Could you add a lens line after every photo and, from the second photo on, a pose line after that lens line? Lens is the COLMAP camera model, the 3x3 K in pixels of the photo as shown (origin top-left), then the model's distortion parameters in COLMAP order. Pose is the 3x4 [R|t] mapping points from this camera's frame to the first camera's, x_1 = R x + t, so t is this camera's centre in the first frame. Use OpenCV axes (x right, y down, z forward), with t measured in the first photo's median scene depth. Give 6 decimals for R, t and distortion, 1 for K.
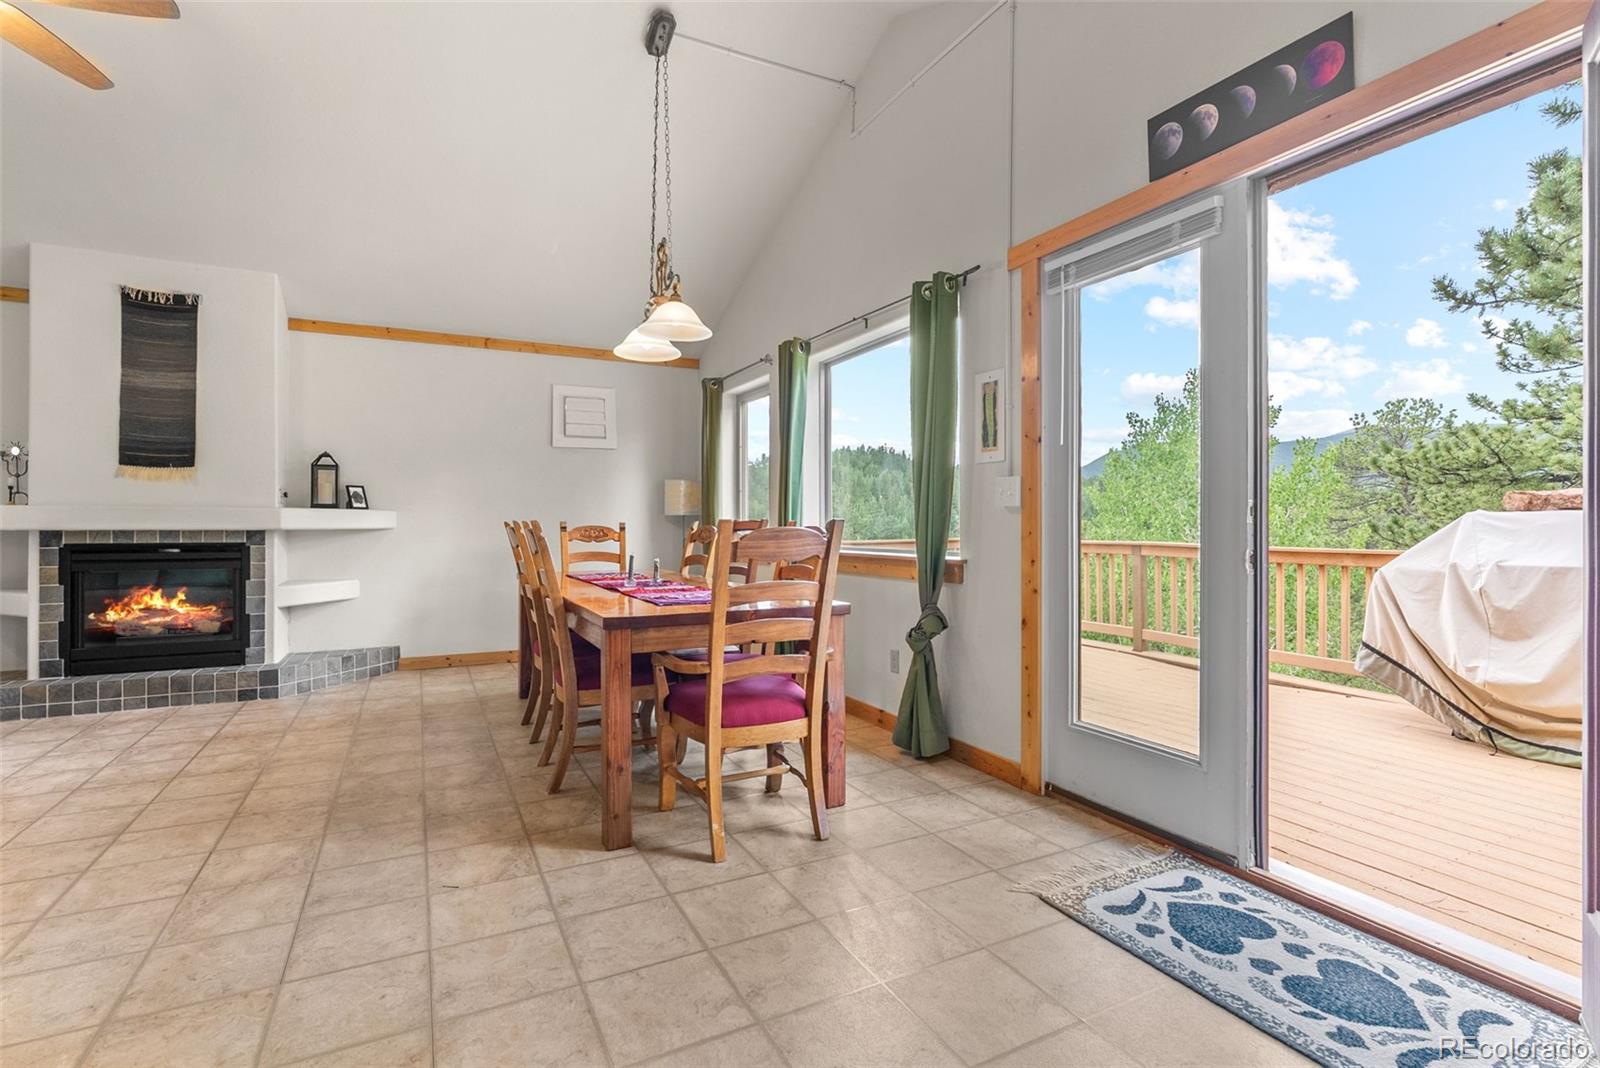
lens RADIAL K [[778.7, 0, 817.1], [0, 778.7, 525.0], [0, 0, 1]] dist [-0.012844, 0.004893]
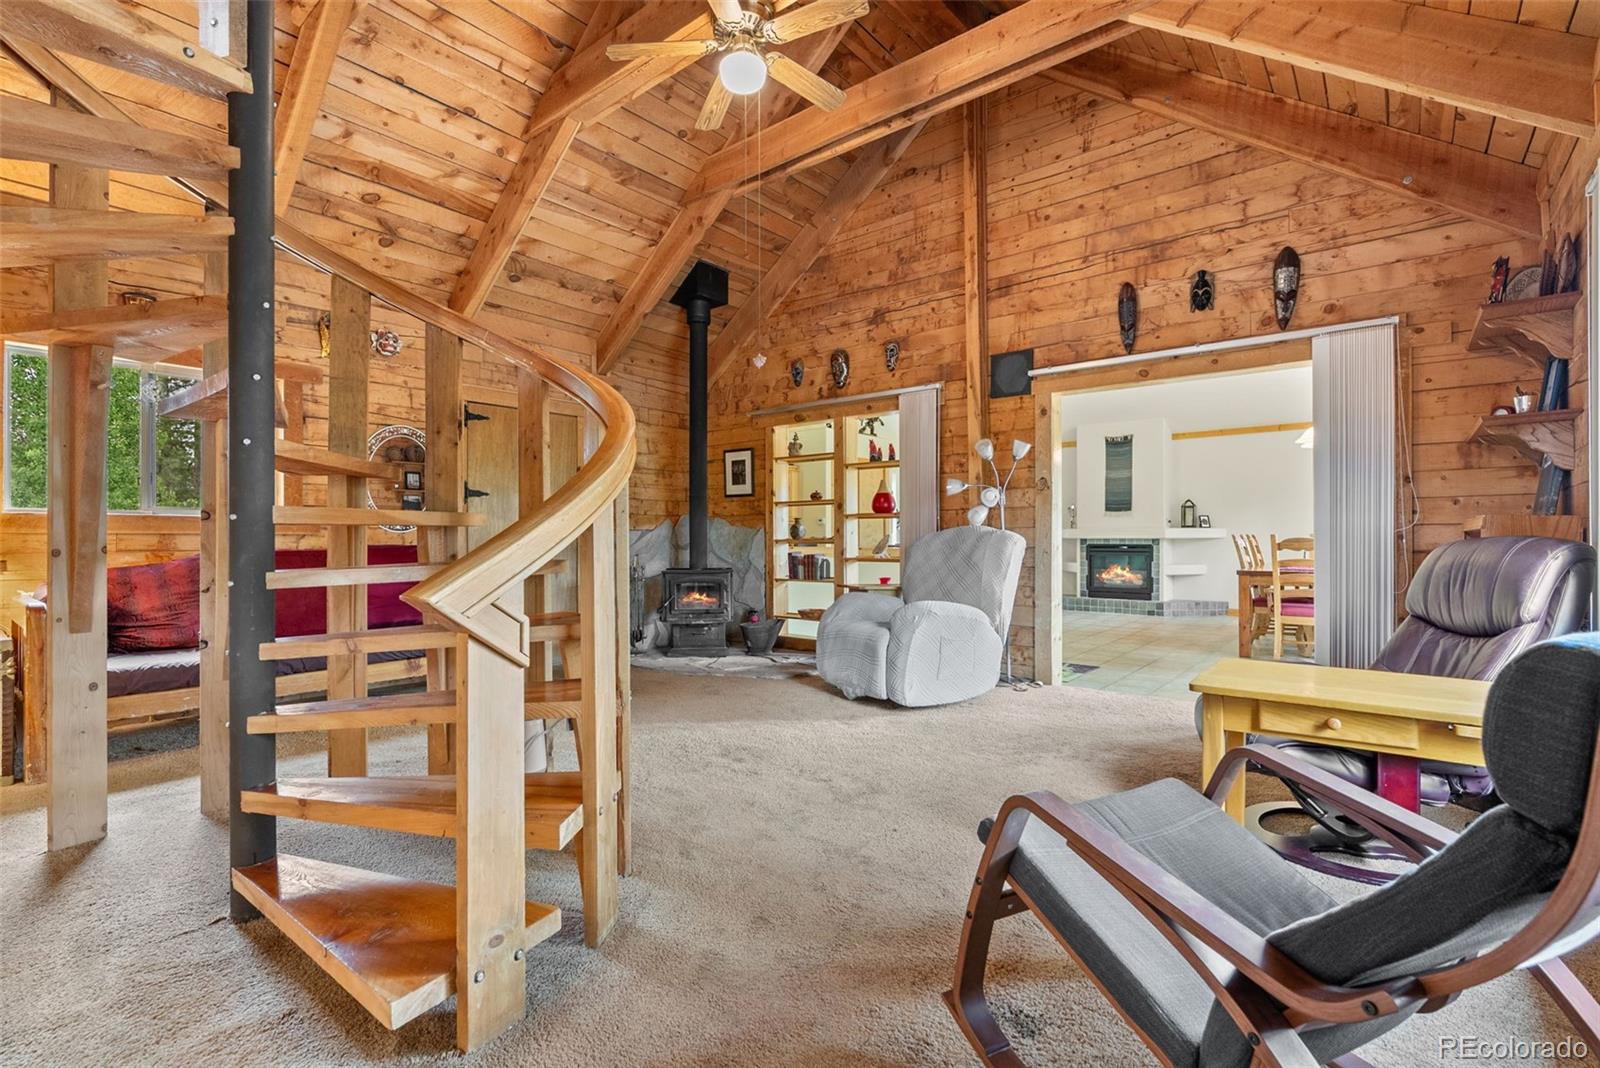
lens RADIAL K [[778.7, 0, 801.2], [0, 778.7, 532.4], [0, 0, 1]] dist [-0.012844, 0.004893]
pose [[0.426983, -0.004533, -0.904248, 0.877414], [0.001869, 0.999990, -0.004130, -0.003974], [0.904258, 0.000073, 0.426987, -0.885265]]
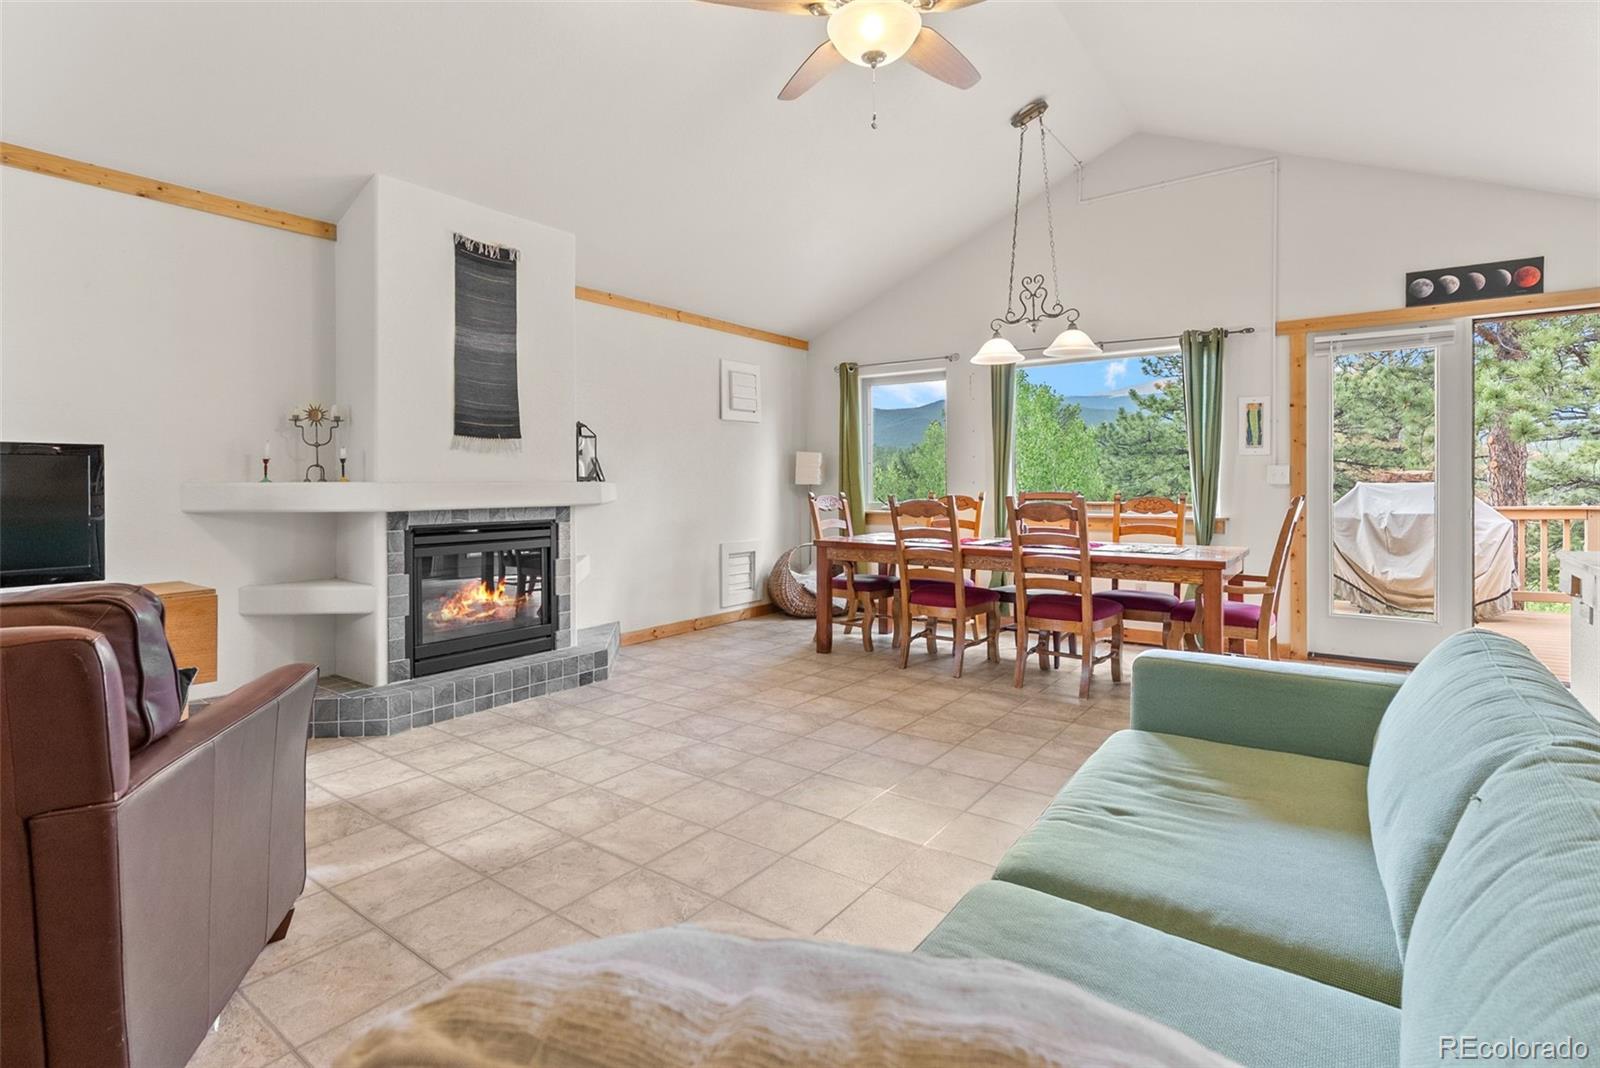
lens RADIAL K [[778.7, 0, 854.1], [0, 778.7, 487.0], [0, 0, 1]] dist [-0.012844, 0.004893]
pose [[0.884680, -0.006462, 0.466153, -0.918361], [0.004152, 0.999973, 0.005983, -0.022015], [-0.466180, -0.003357, 0.884684, -0.001744]]
